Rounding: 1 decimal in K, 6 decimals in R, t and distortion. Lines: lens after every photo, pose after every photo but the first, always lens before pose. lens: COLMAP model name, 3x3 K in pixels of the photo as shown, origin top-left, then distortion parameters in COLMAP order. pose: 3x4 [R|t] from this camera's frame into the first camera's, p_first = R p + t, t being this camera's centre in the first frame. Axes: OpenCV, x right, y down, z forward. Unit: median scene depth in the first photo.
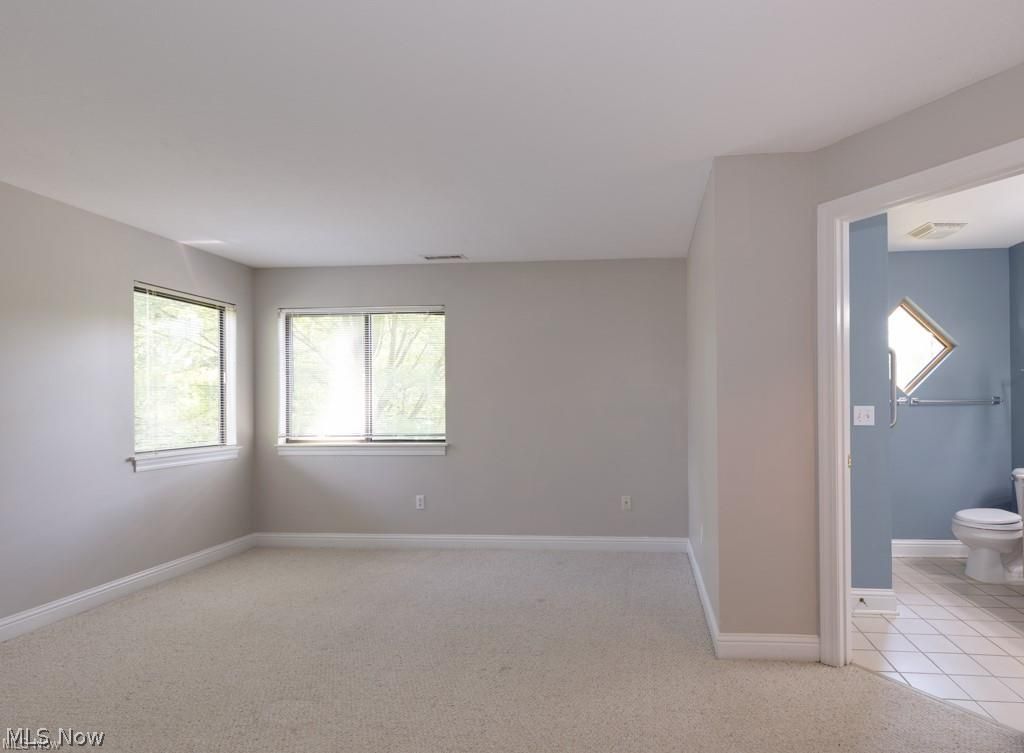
lens RADIAL K [[933.8, 0, 512.0], [0, 933.8, 376.5], [0, 0, 1]] dist [-0.003593, 0.000955]
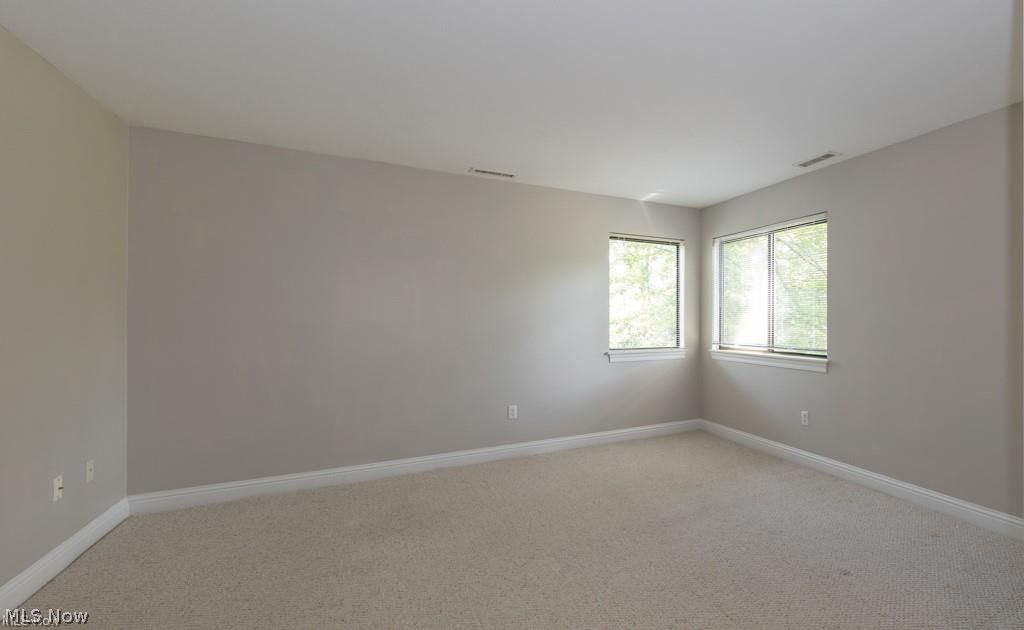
lens RADIAL K [[514.2, 0, 512.0], [0, 514.2, 315.0], [0, 0, 1]] dist [-0.001840, -0.000186]
pose [[0.444916, 0.003015, -0.895567, 0.246723], [0.018894, 0.999740, 0.012752, 0.014122], [0.895373, -0.022594, 0.444744, 0.487745]]
